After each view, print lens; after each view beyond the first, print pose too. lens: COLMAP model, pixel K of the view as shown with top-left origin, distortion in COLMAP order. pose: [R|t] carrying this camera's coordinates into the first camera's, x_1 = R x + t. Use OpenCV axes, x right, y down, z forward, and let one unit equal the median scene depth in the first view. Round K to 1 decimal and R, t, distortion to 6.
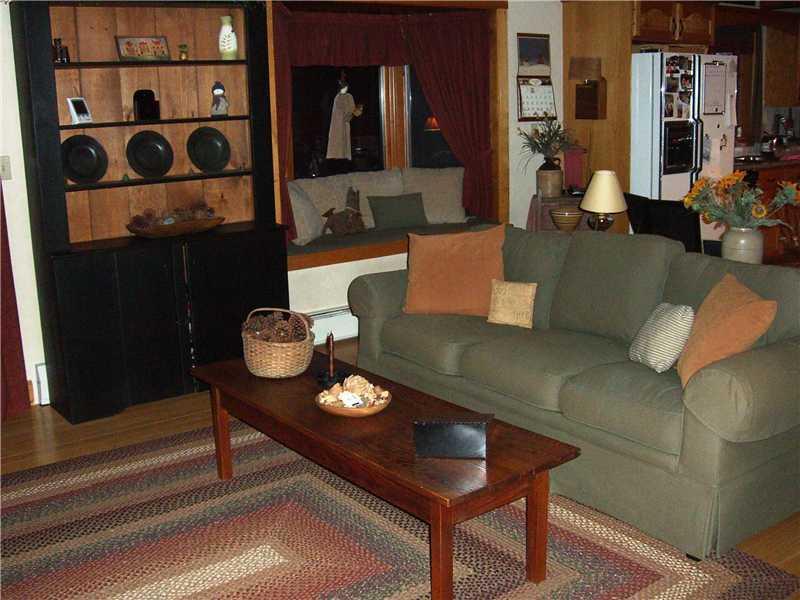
lens RADIAL K [[883.3, 0, 400.0], [0, 883.3, 300.0], [0, 0, 1]] dist [-0.221985, 0.239232]
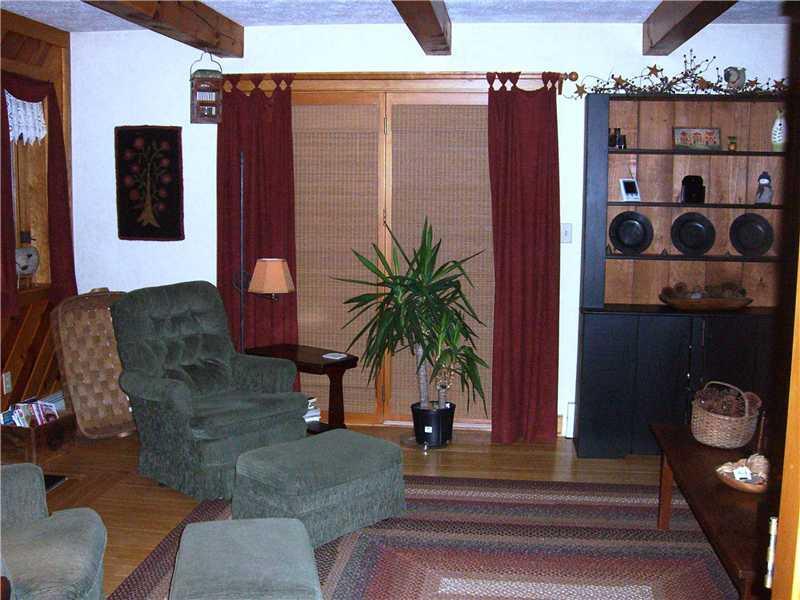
lens RADIAL K [[883.3, 0, 400.0], [0, 883.3, 300.0], [0, 0, 1]] dist [-0.221985, 0.239232]
pose [[0.718956, 0.120821, -0.684474, 0.210119], [-0.178729, 0.983798, -0.014076, -0.003862], [0.671683, 0.132455, 0.728901, -0.040876]]
